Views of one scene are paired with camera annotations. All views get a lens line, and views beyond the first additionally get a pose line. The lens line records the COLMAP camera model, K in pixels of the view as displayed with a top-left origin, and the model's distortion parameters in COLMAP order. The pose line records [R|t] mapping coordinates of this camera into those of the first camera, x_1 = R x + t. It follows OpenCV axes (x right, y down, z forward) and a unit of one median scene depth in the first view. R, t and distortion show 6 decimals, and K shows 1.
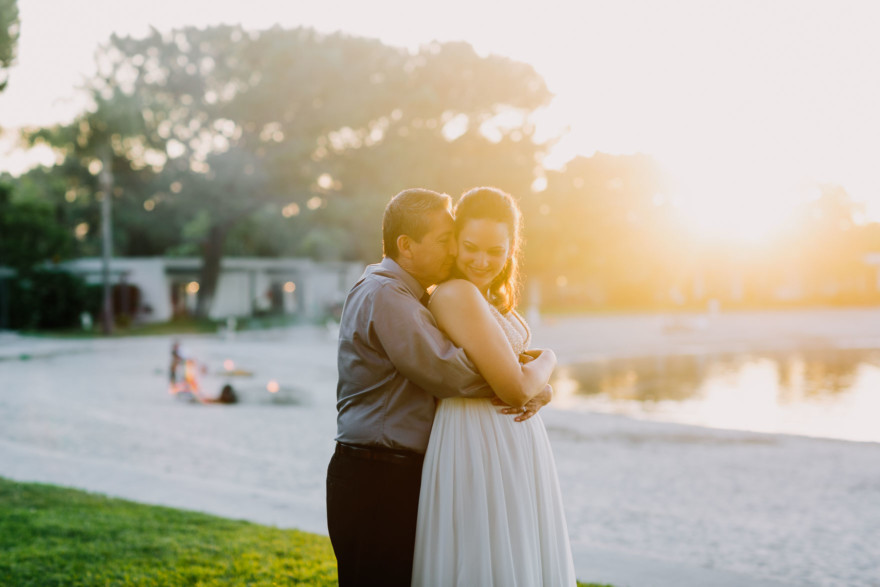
lens RADIAL K [[2156.7, 0, 439.7], [0, 2156.7, 293.4], [0, 0, 1]] dist [0.073271, 0.000000]
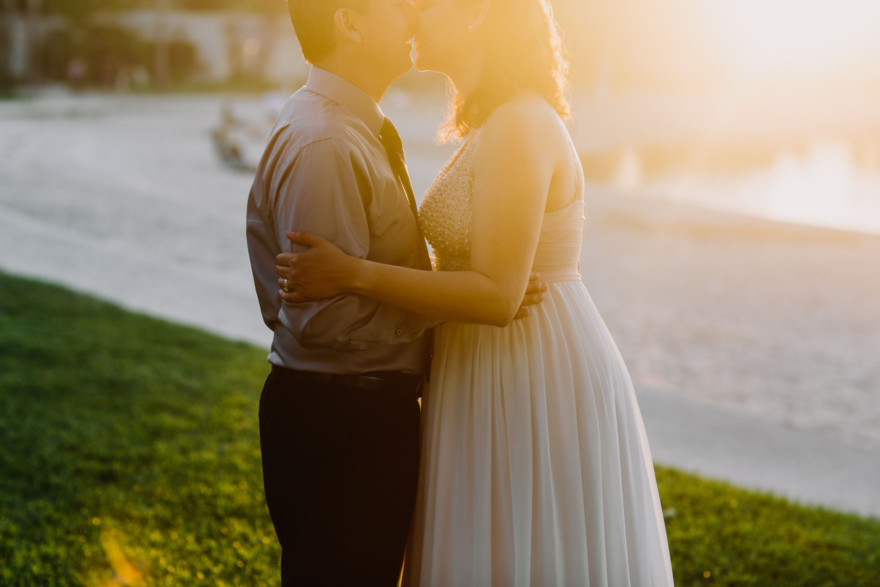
lens RADIAL K [[2156.7, 0, 440.8], [0, 2156.7, 293.8], [0, 0, 1]] dist [0.073271, 0.000000]
pose [[0.998709, 0.042559, -0.027734, 0.009933], [-0.039297, 0.993256, 0.109082, -0.009515], [0.032189, -0.107851, 0.993646, 0.167129]]
